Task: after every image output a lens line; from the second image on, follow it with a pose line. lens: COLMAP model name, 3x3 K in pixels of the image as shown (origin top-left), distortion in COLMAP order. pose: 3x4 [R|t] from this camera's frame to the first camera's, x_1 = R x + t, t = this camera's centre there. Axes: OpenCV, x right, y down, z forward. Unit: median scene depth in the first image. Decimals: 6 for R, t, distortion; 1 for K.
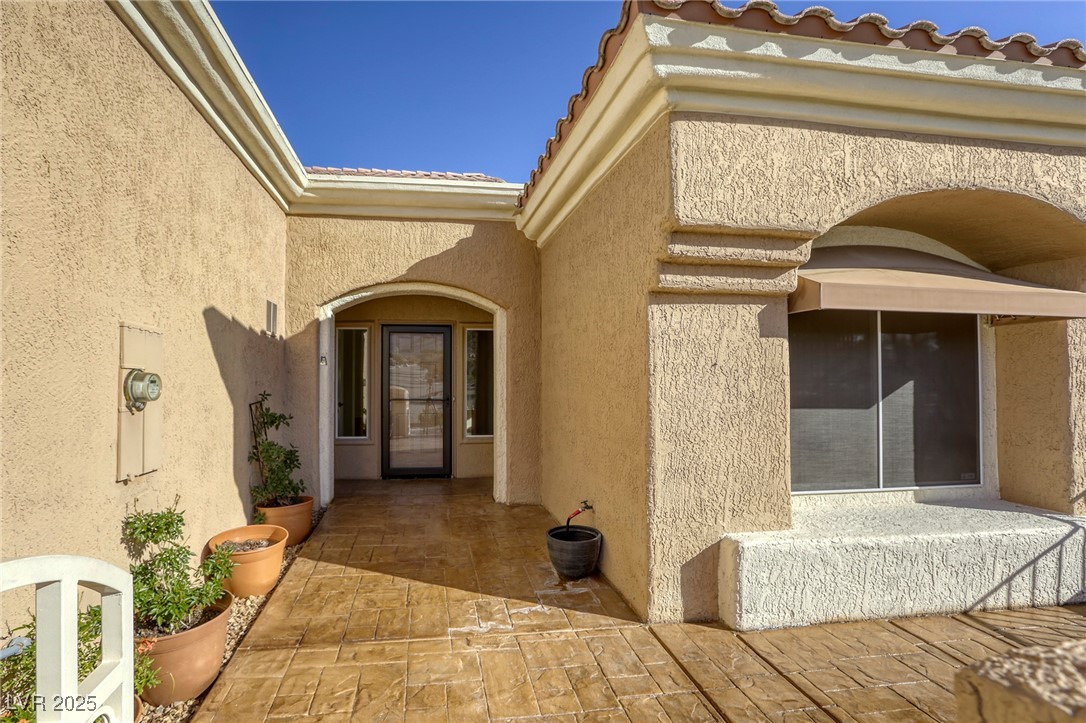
lens RADIAL K [[523.6, 0, 541.1], [0, 523.6, 365.6], [0, 0, 1]] dist [-0.036121, 0.014924]
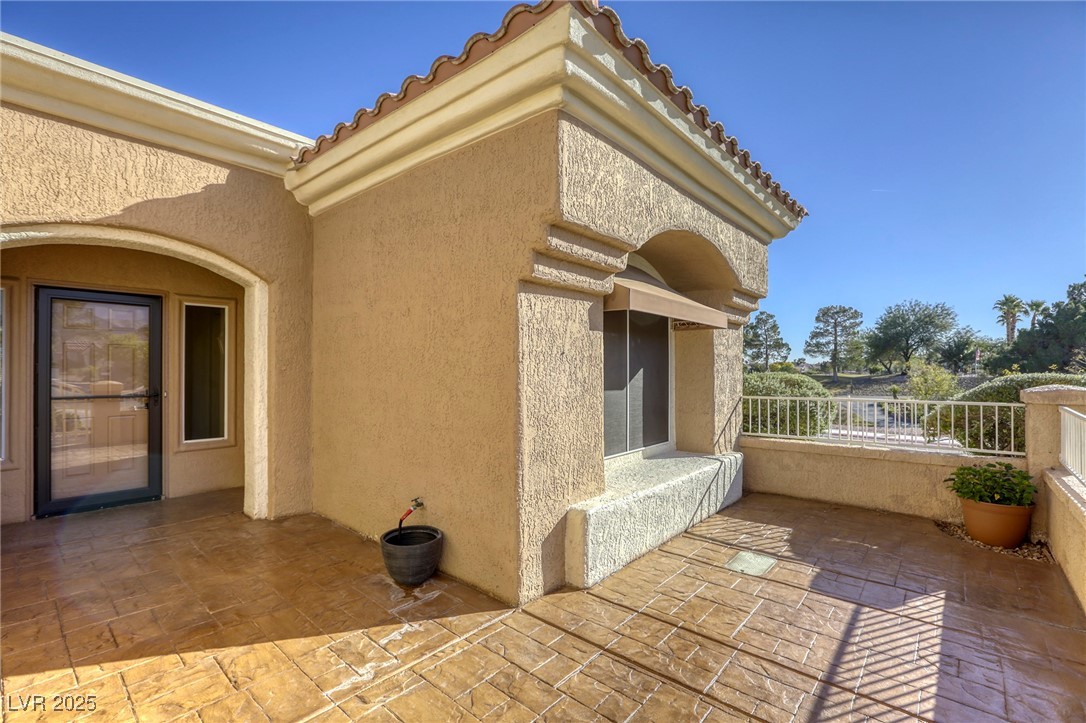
lens RADIAL K [[481.6, 0, 540.3], [0, 481.6, 363.5], [0, 0, 1]] dist [-0.048595, 0.020686]
pose [[0.771076, 0.006074, 0.636714, -0.347804], [-0.014011, 0.999874, 0.007429, 0.012688], [-0.636589, -0.014650, 0.771064, 0.253156]]
